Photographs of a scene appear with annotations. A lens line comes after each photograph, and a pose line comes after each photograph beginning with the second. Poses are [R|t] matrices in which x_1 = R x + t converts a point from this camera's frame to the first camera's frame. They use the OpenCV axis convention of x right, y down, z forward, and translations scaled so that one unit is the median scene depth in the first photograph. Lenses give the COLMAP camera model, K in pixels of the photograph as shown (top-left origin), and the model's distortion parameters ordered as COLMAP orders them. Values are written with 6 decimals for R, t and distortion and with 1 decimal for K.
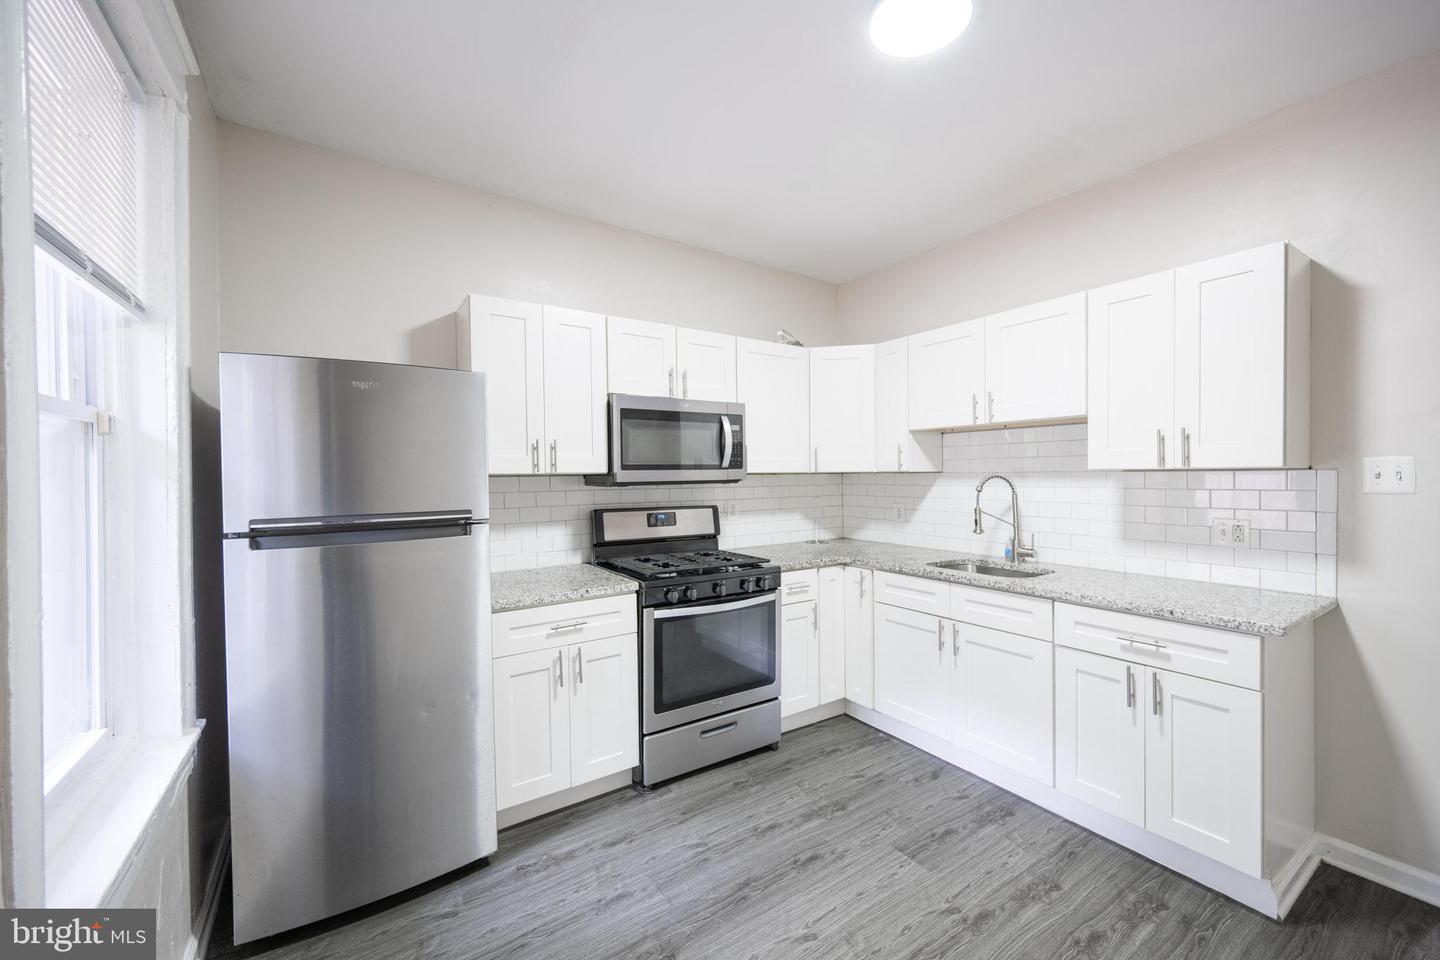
lens RADIAL K [[563.0, 0, 749.8], [0, 563.0, 482.2], [0, 0, 1]] dist [0.013838, -0.000054]
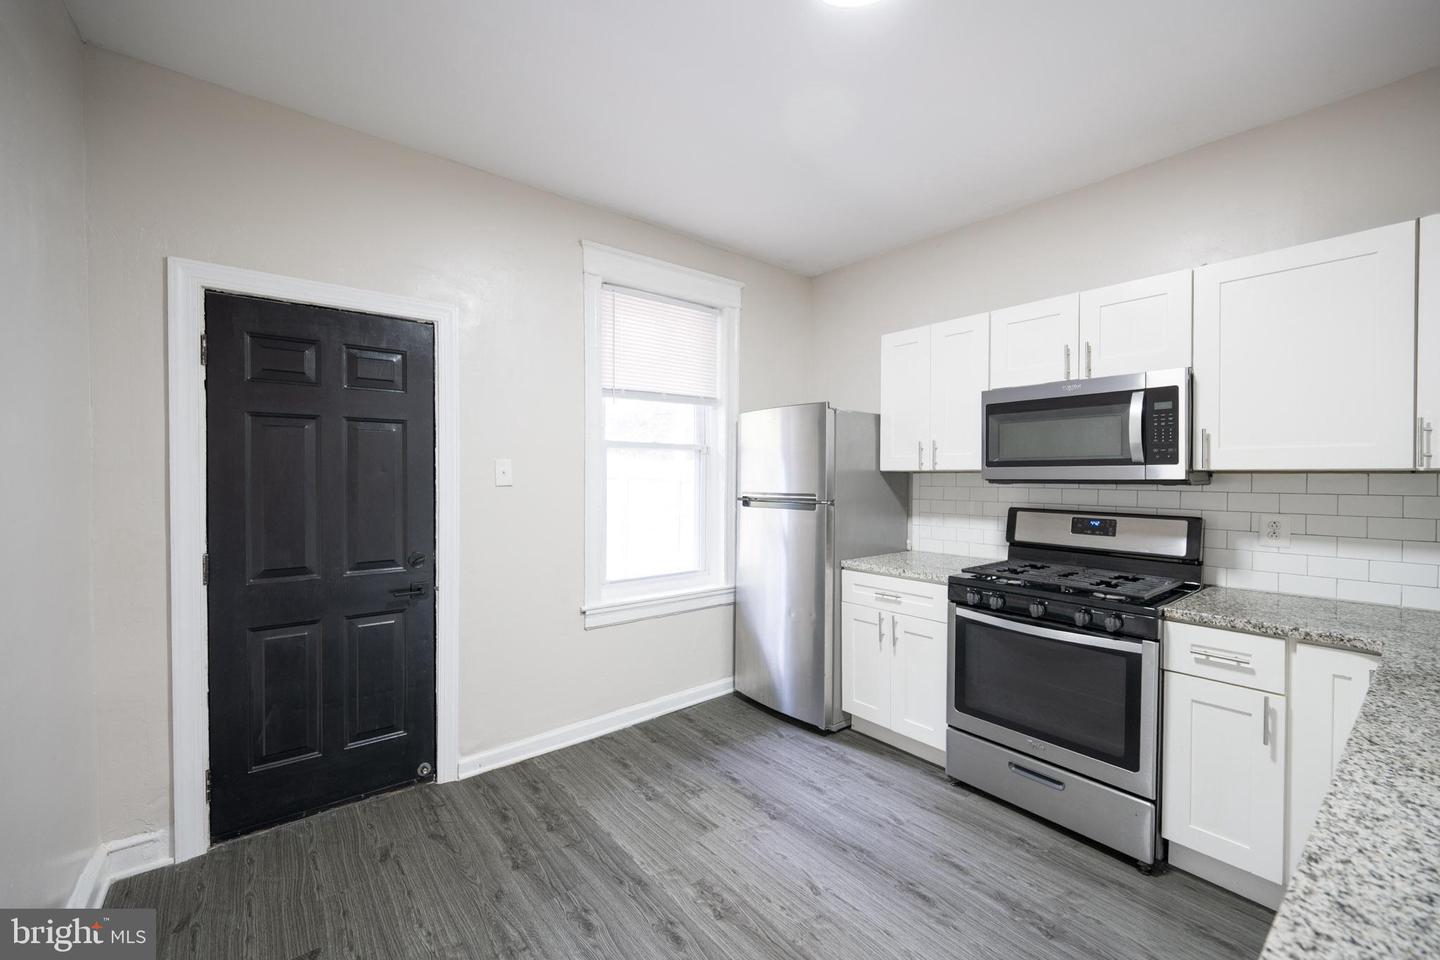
lens RADIAL K [[592.9, 0, 712.6], [0, 592.9, 483.5], [0, 0, 1]] dist [0.002253, 0.000134]
pose [[0.057934, 0.023625, -0.998041, 0.777800], [-0.018533, 0.999573, 0.022585, -0.006859], [0.998148, 0.017188, 0.058347, 0.456760]]
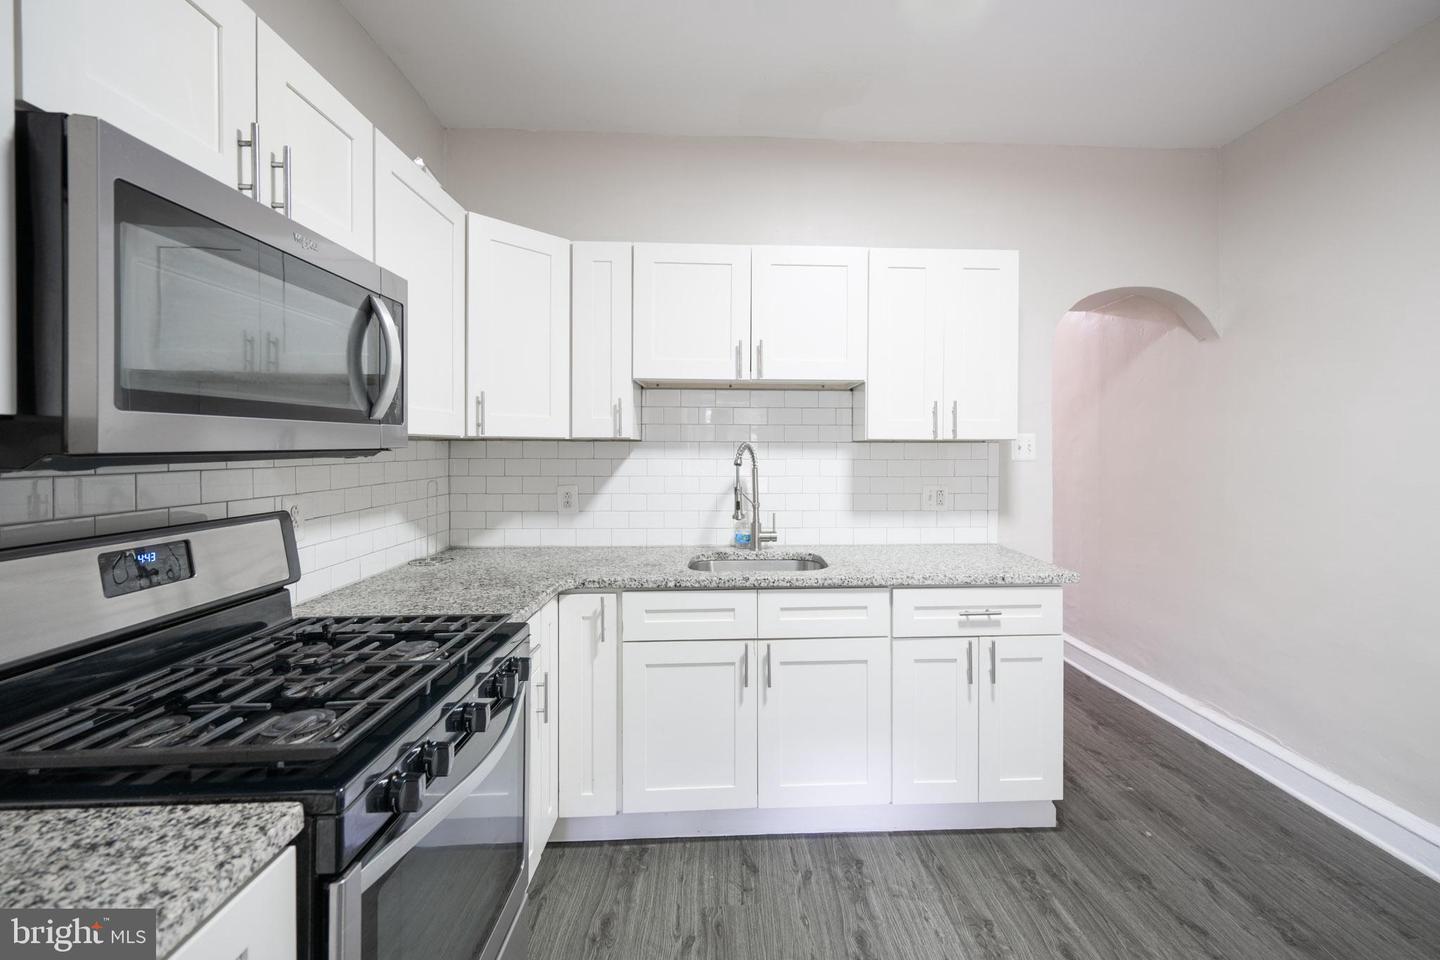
lens RADIAL K [[592.9, 0, 744.2], [0, 592.9, 449.5], [0, 0, 1]] dist [0.002253, 0.000134]
pose [[0.540066, 0.005747, 0.841603, -0.304410], [0.004910, 0.999938, -0.009979, 0.002659], [-0.841609, 0.009522, 0.540004, 0.594998]]
